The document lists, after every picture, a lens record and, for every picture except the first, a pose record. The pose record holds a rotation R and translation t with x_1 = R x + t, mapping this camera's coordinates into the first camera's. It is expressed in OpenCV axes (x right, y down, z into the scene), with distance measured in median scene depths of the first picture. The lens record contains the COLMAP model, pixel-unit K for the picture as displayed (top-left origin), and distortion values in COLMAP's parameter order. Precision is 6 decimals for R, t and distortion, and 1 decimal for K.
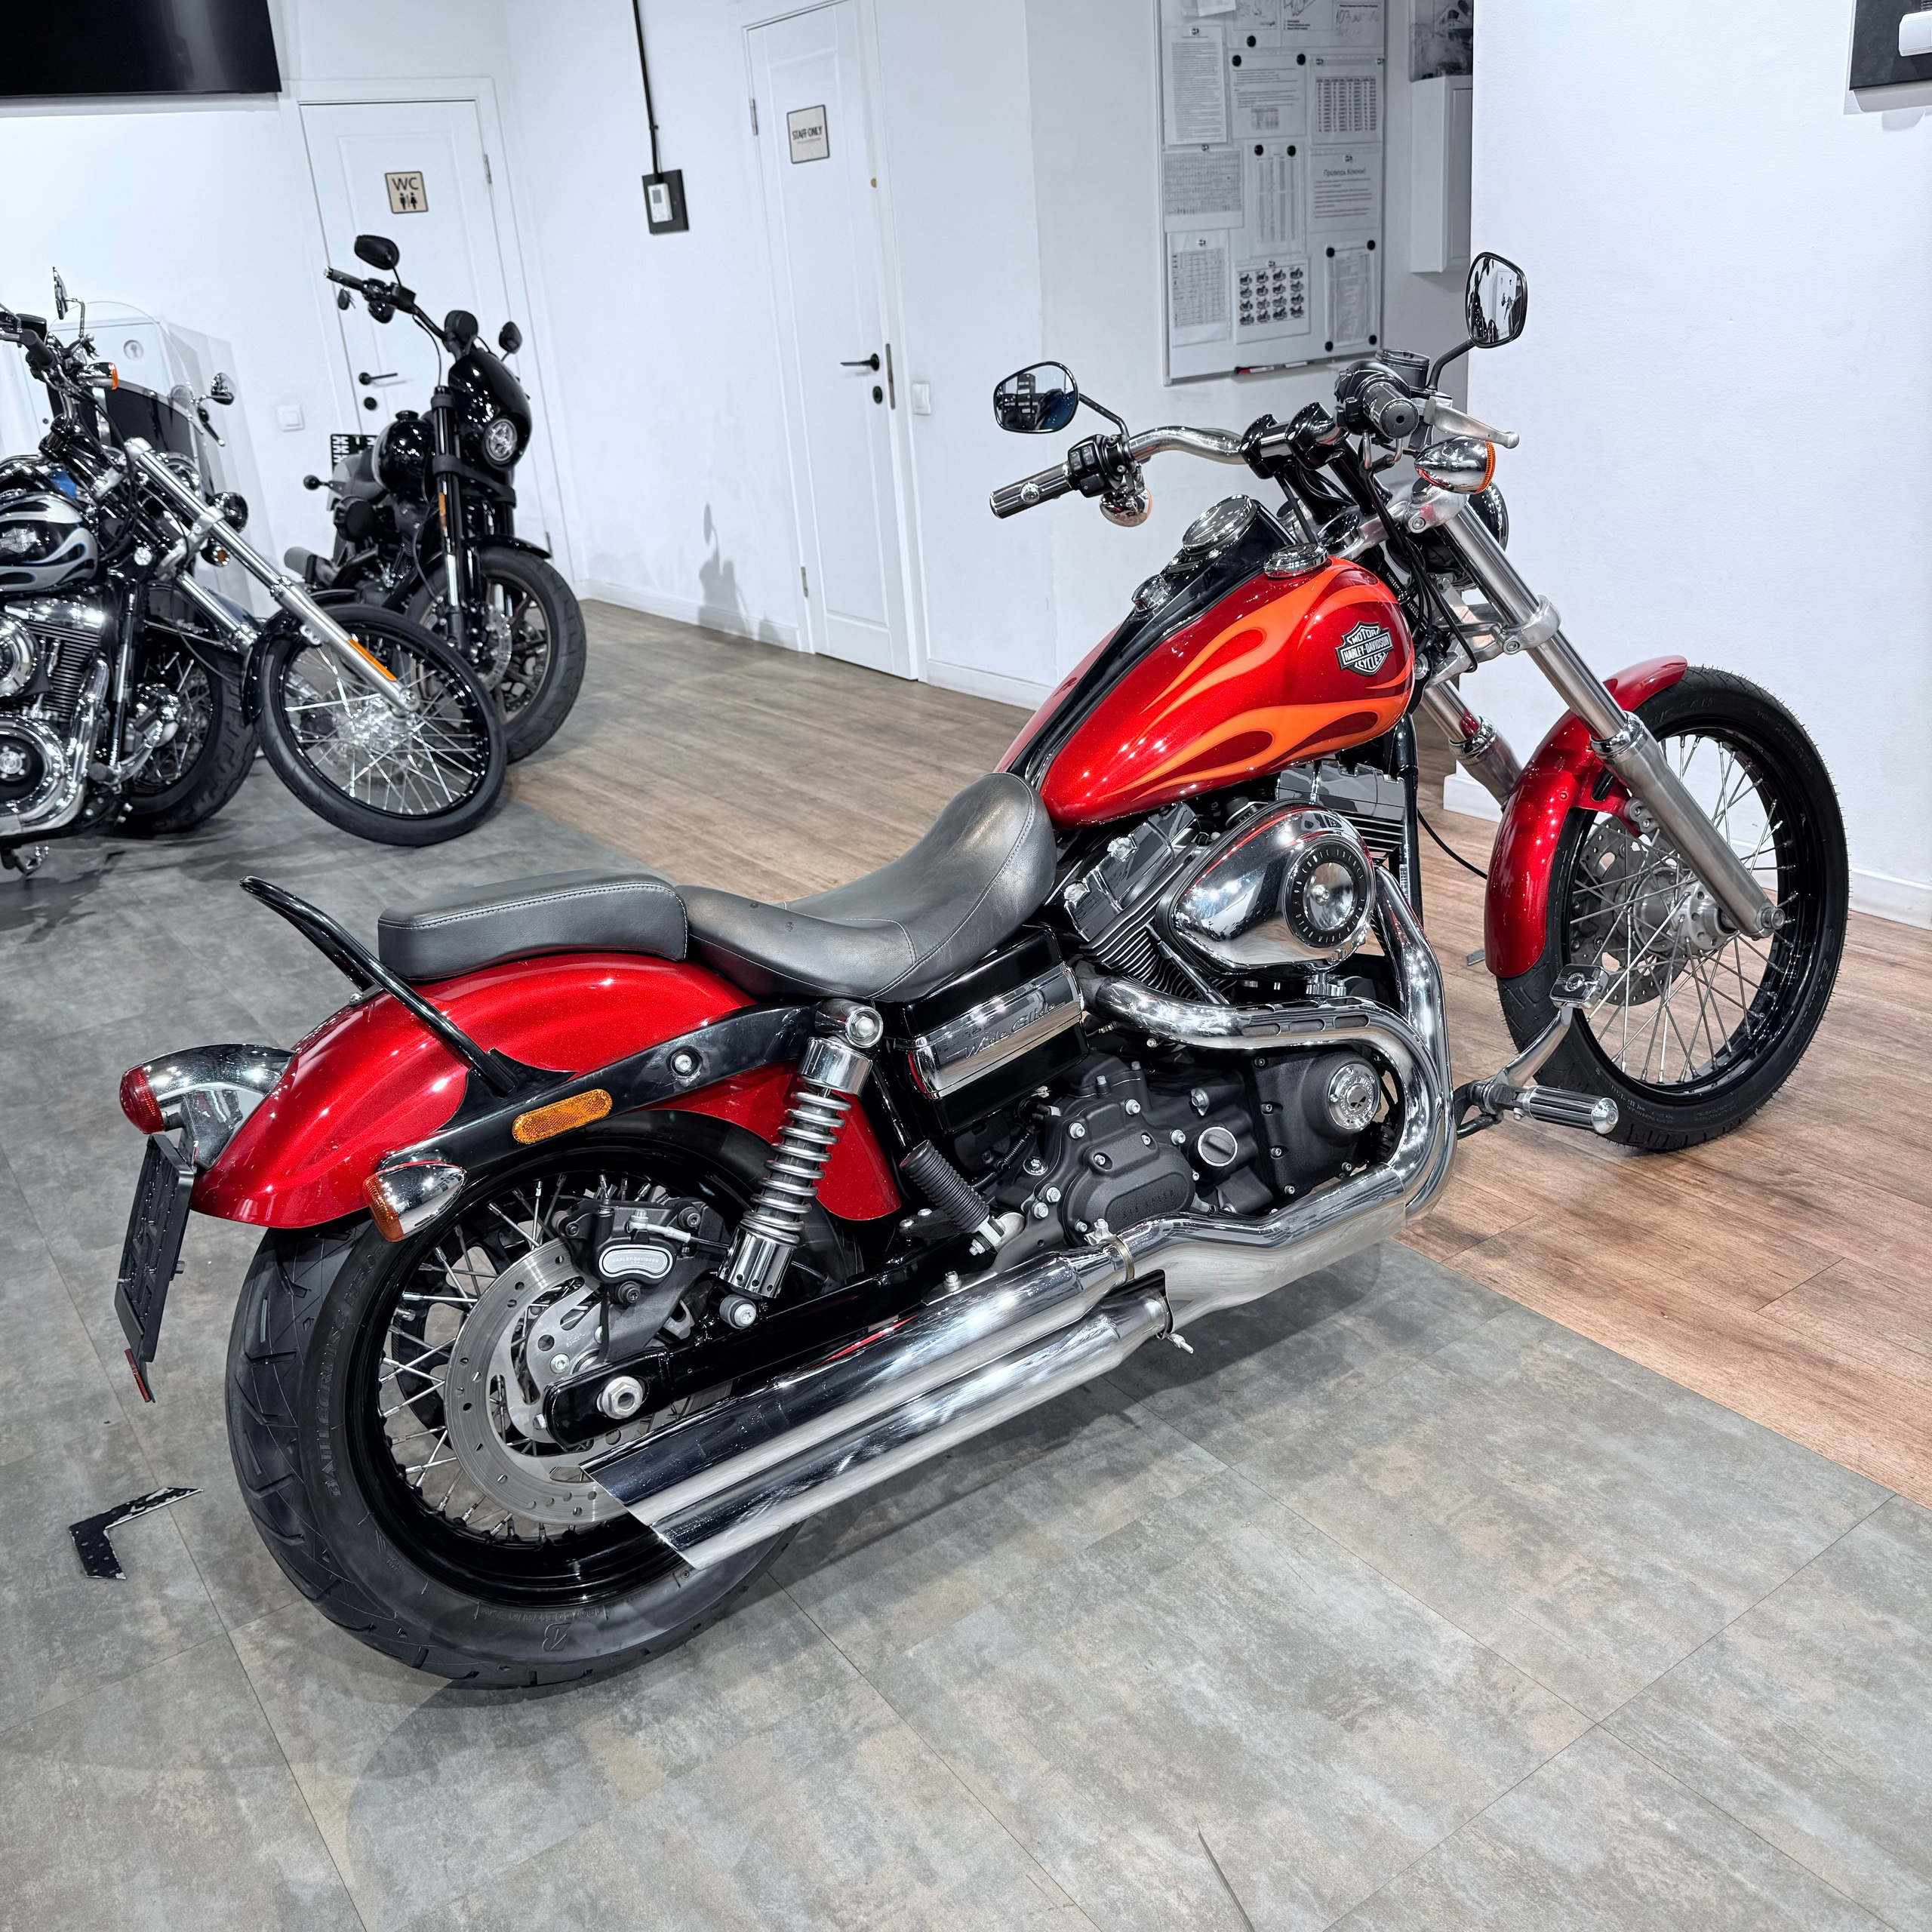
lens RADIAL K [[1792.0, 0, 966.0], [0, 1792.0, 966.0], [0, 0, 1]] dist [0.149186, -0.318038]
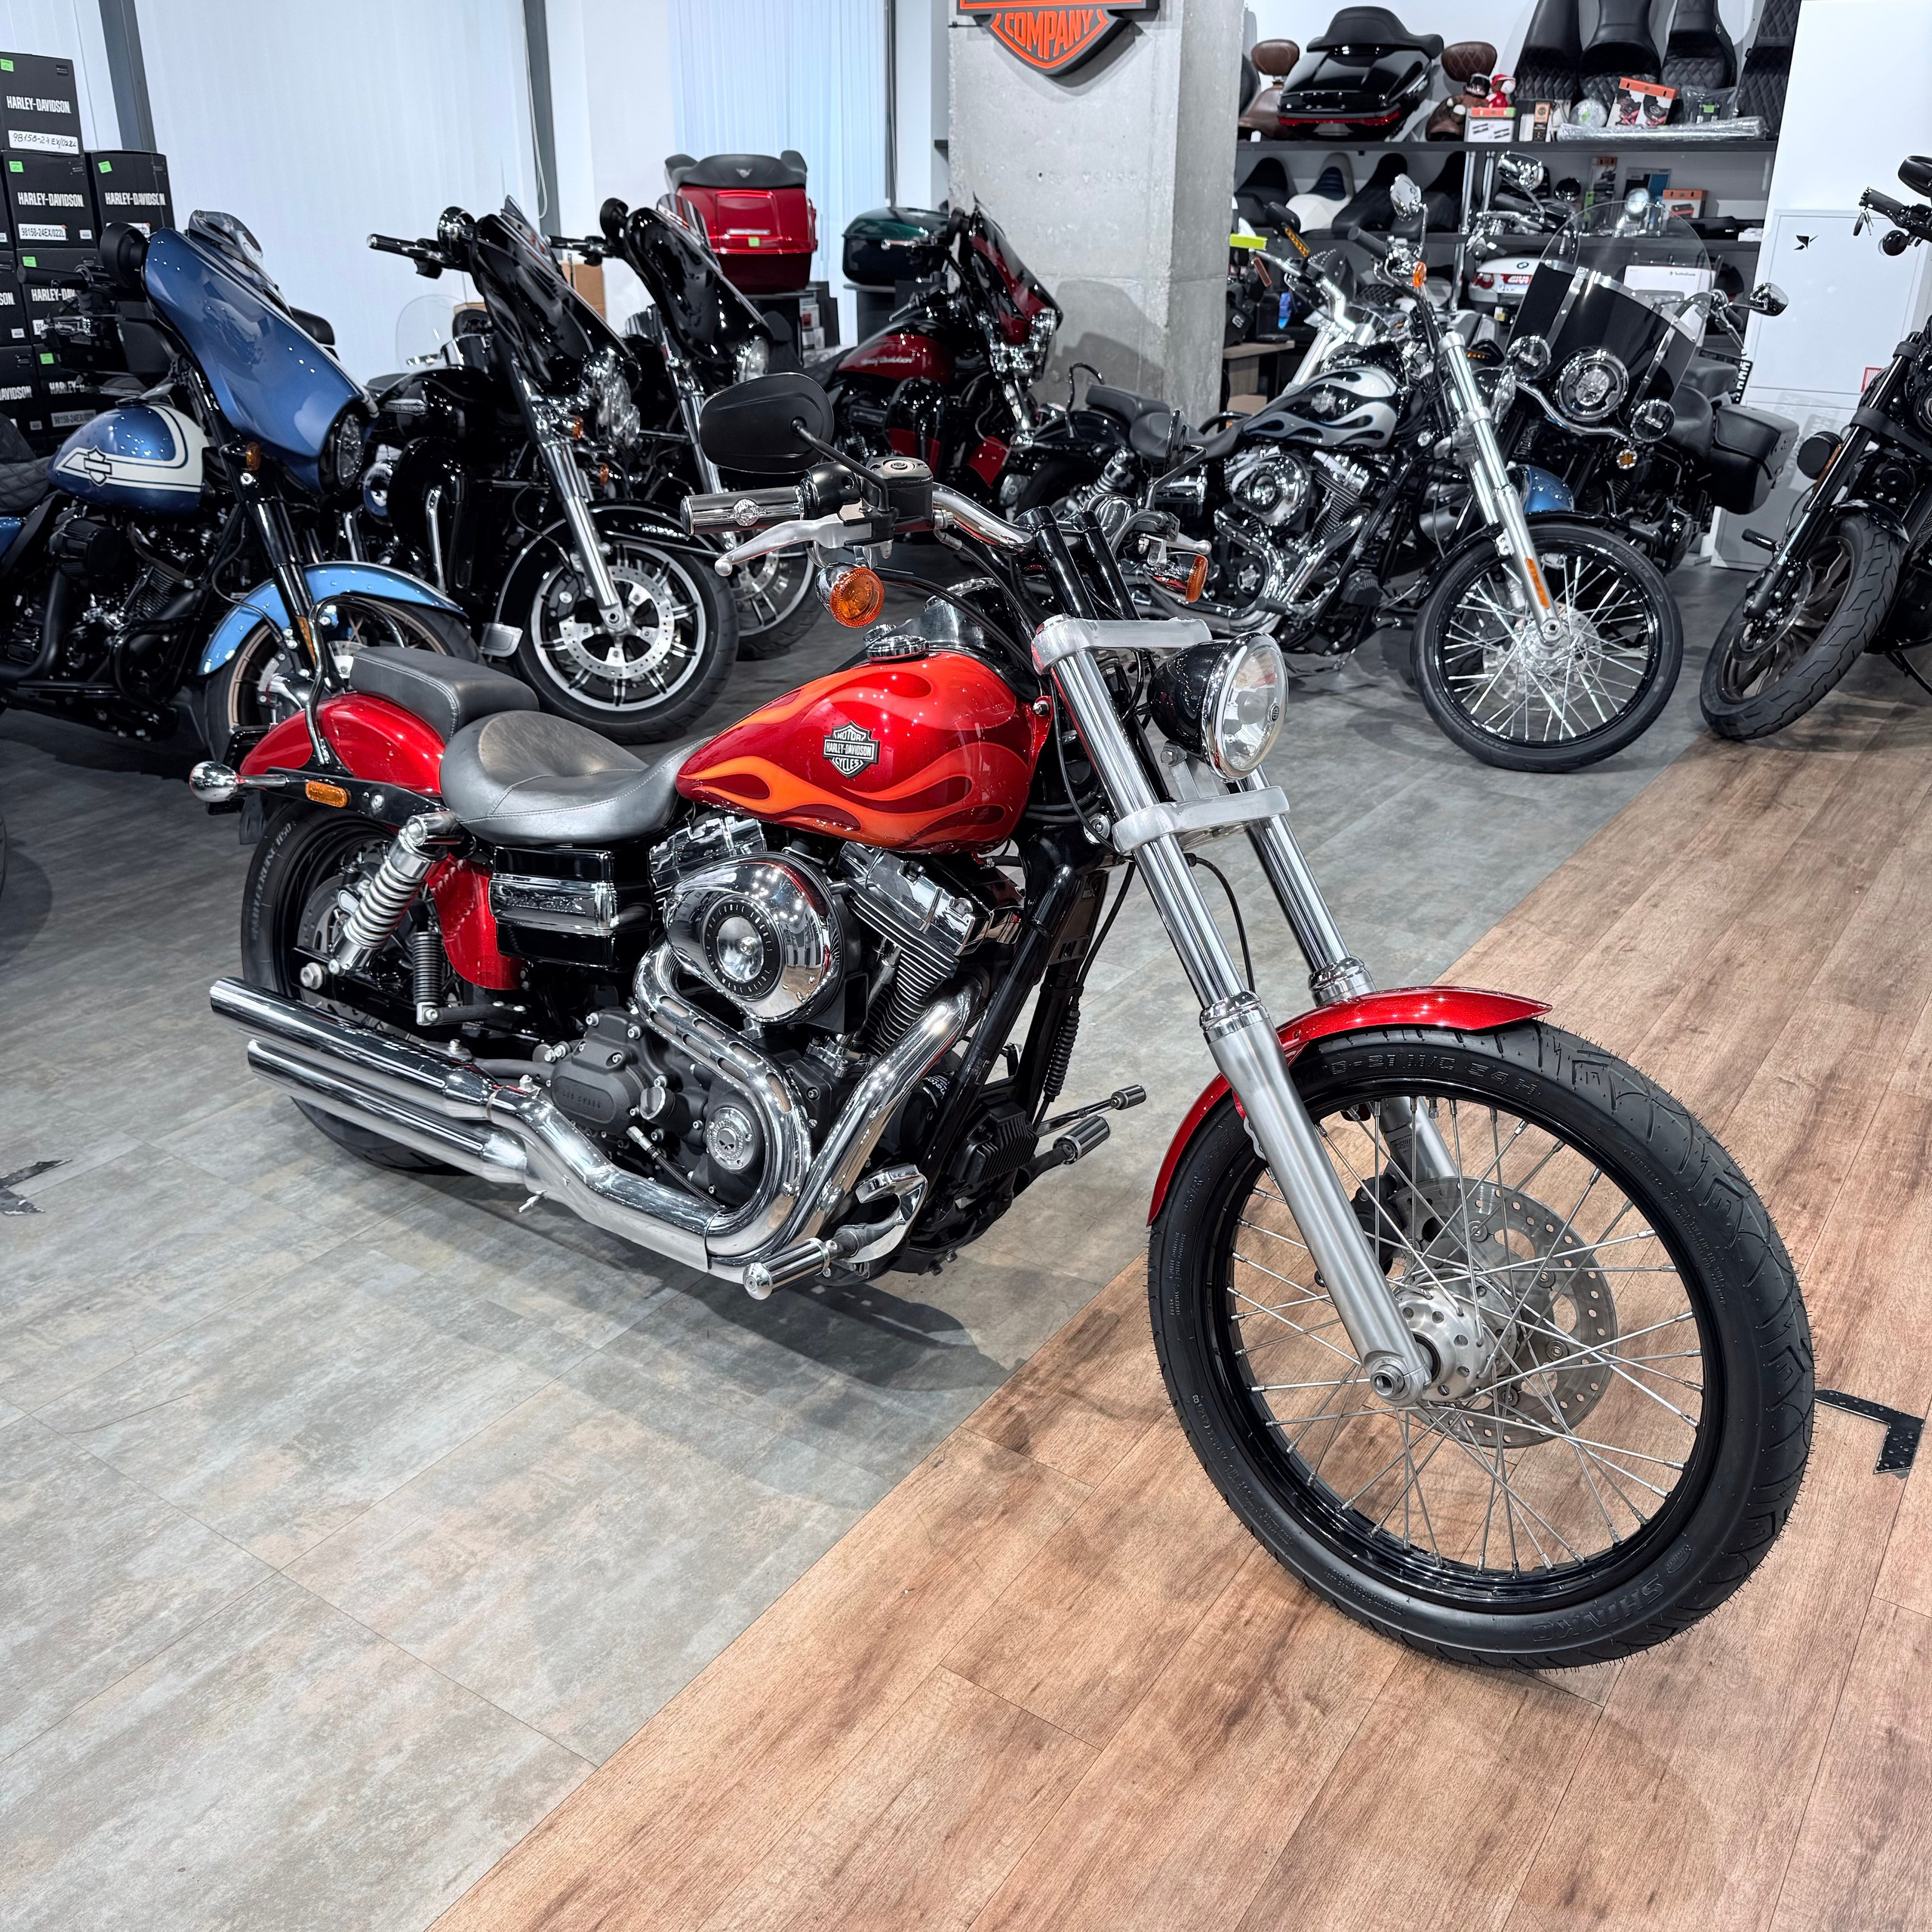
lens RADIAL K [[1792.0, 0, 966.0], [0, 1792.0, 966.0], [0, 0, 1]] dist [0.149186, -0.318038]
pose [[0.356775, 0.447940, -0.819794, 0.887260], [-0.373561, 0.872738, 0.314295, -0.325394], [0.856250, 0.194111, 0.478704, 0.493659]]
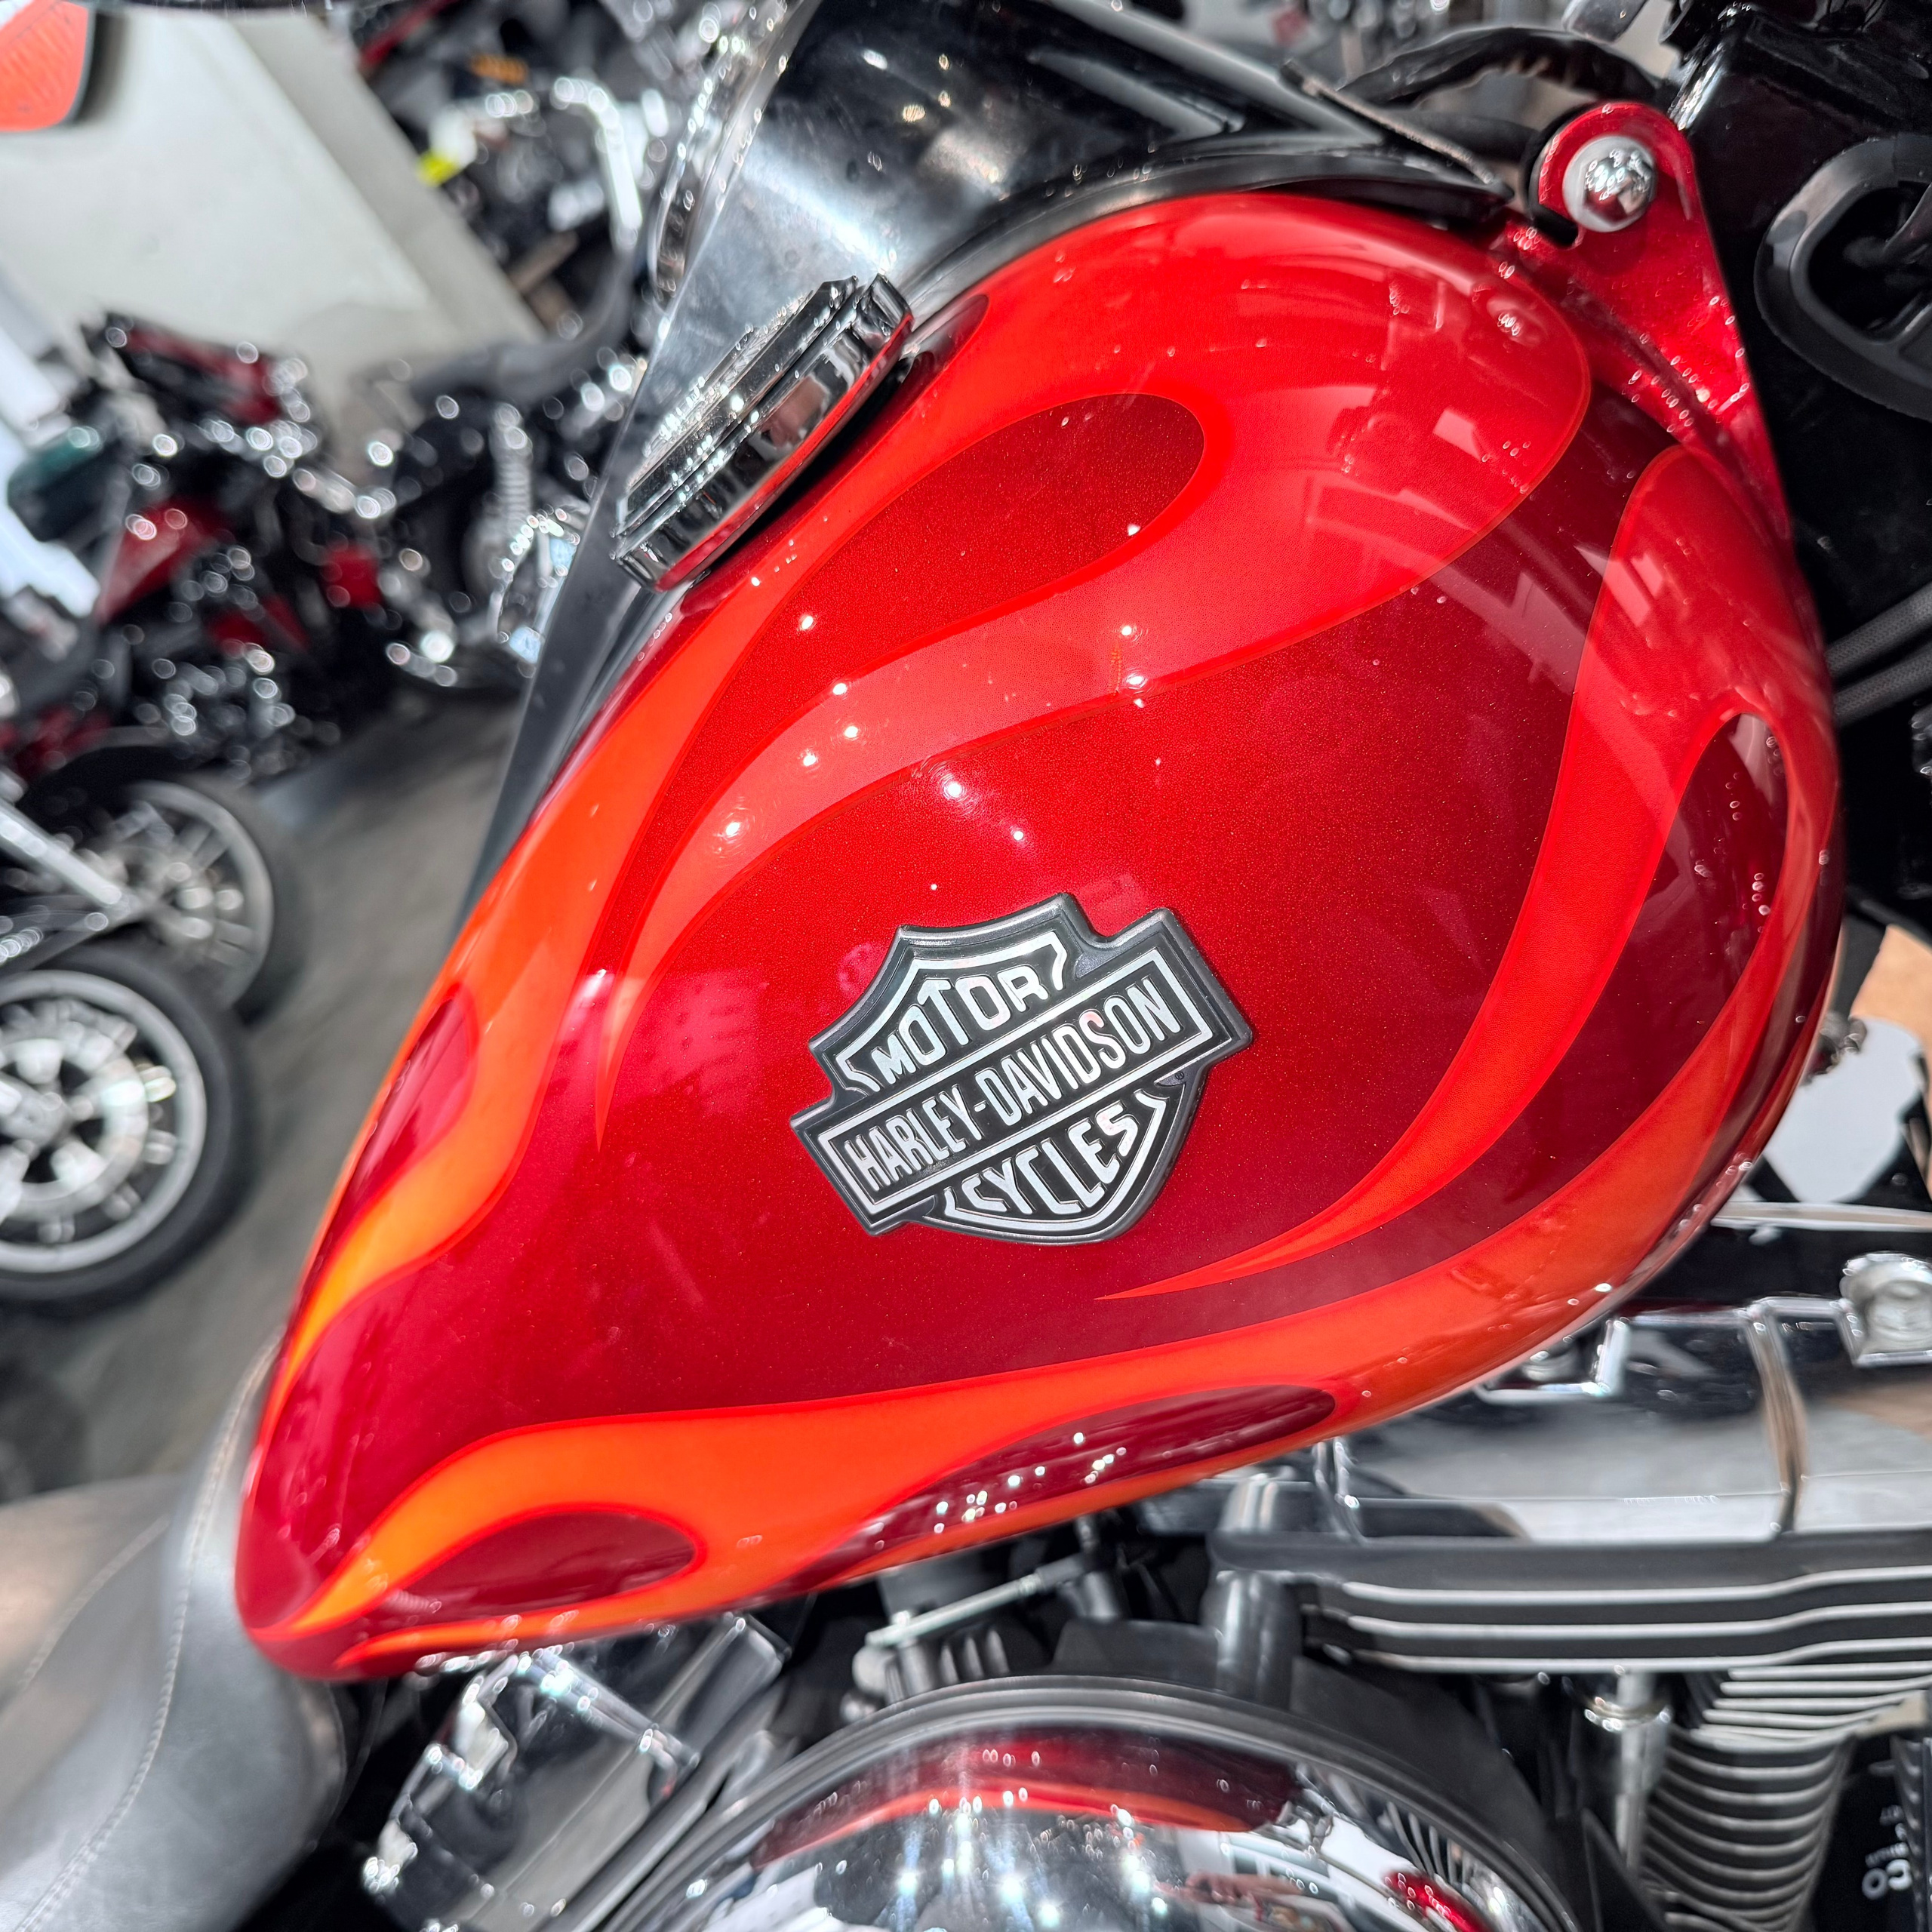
lens RADIAL K [[1828.8, 0, 956.8], [0, 1828.8, 959.6], [0, 0, 1]] dist [0.057755, -0.107295]
pose [[0.682167, 0.041518, -0.730017, 0.264434], [0.247528, 0.926327, 0.283986, -0.184566], [0.688025, -0.374425, 0.621633, 0.735470]]
